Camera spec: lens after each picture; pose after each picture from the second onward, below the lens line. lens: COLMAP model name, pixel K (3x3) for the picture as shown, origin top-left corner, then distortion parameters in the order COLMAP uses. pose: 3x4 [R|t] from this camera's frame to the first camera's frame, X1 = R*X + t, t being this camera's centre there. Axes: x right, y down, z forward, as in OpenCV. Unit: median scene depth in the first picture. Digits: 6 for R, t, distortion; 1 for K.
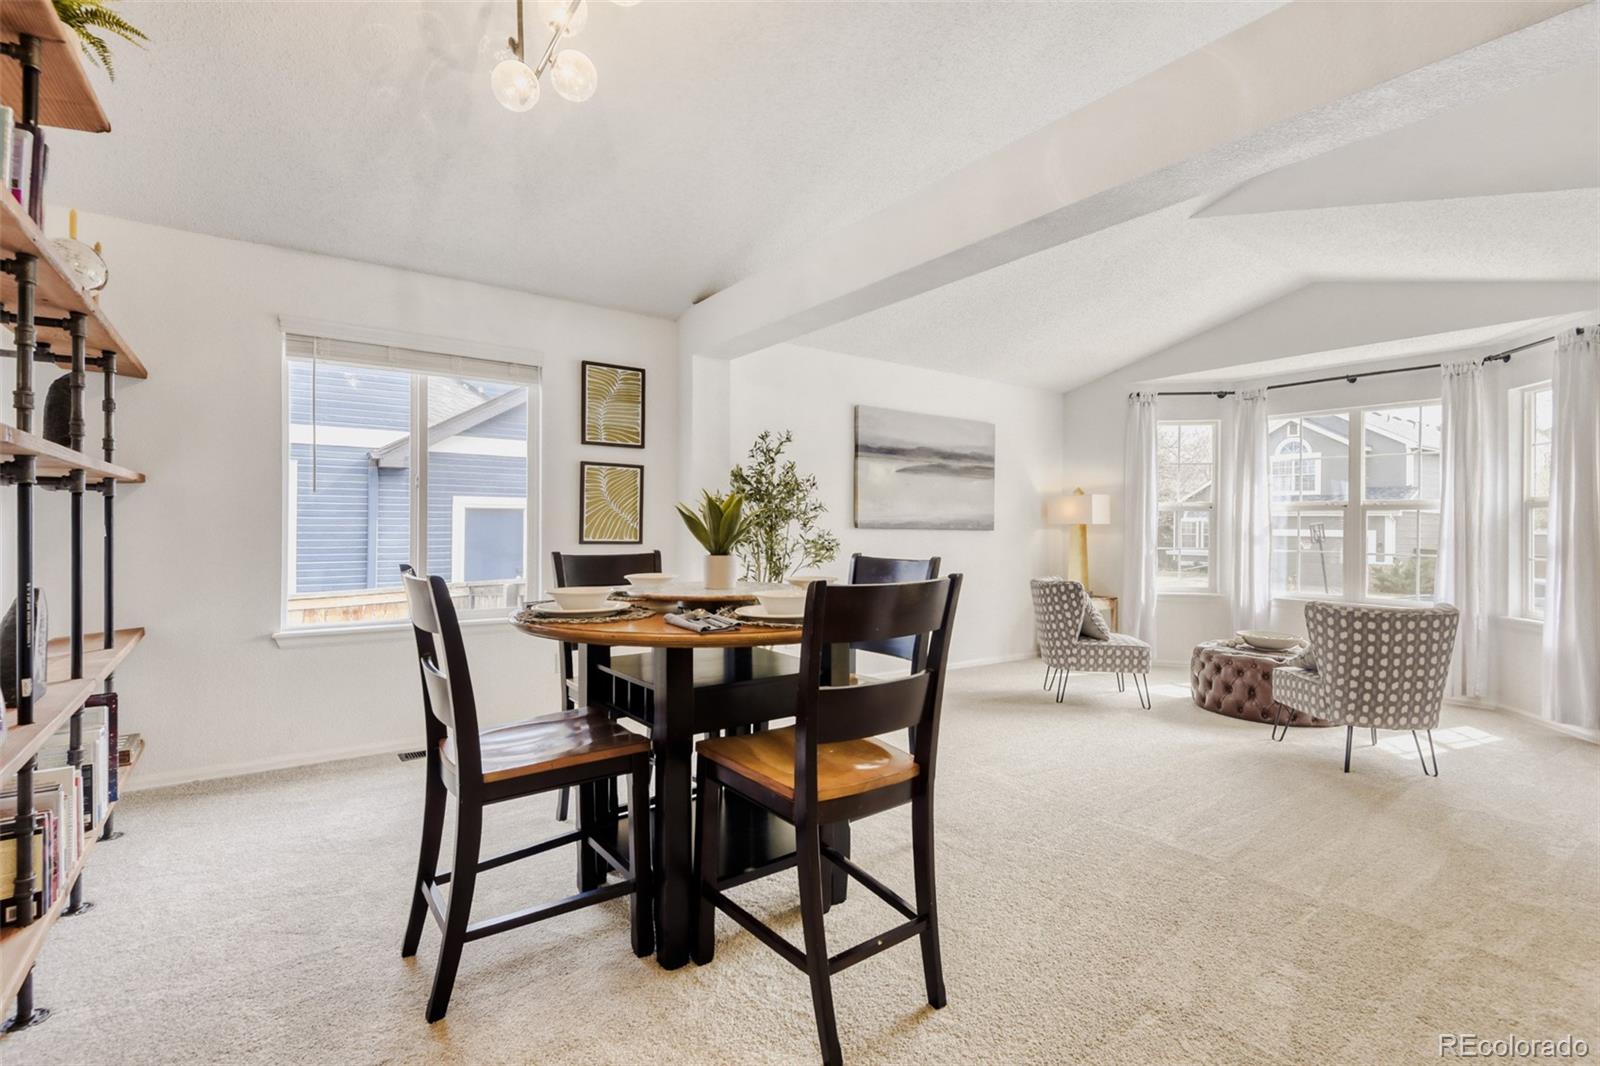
lens RADIAL K [[754.4, 0, 799.8], [0, 754.4, 540.5], [0, 0, 1]] dist [0.014390, -0.028573]
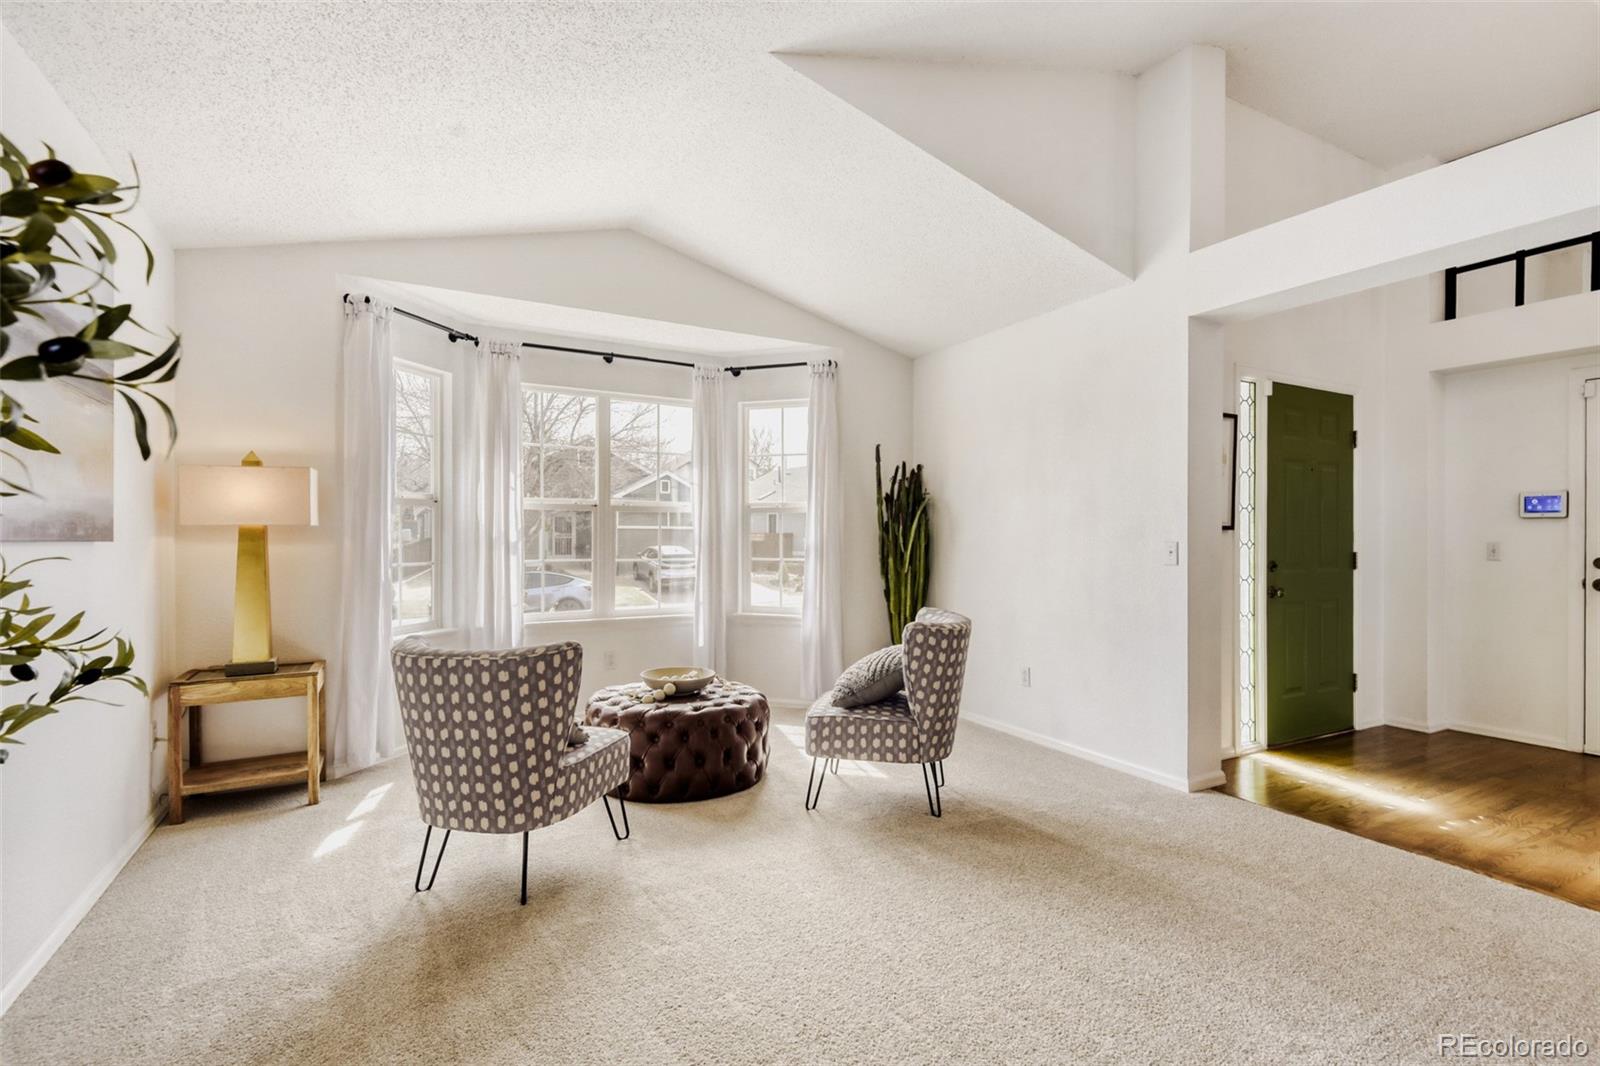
lens RADIAL K [[754.4, 0, 799.8], [0, 754.4, 540.5], [0, 0, 1]] dist [0.014390, -0.028573]
pose [[0.114273, -0.012872, 0.993366, -0.110435], [0.013715, 0.999841, 0.011379, -0.016179], [-0.993355, 0.012324, 0.114431, 0.785548]]
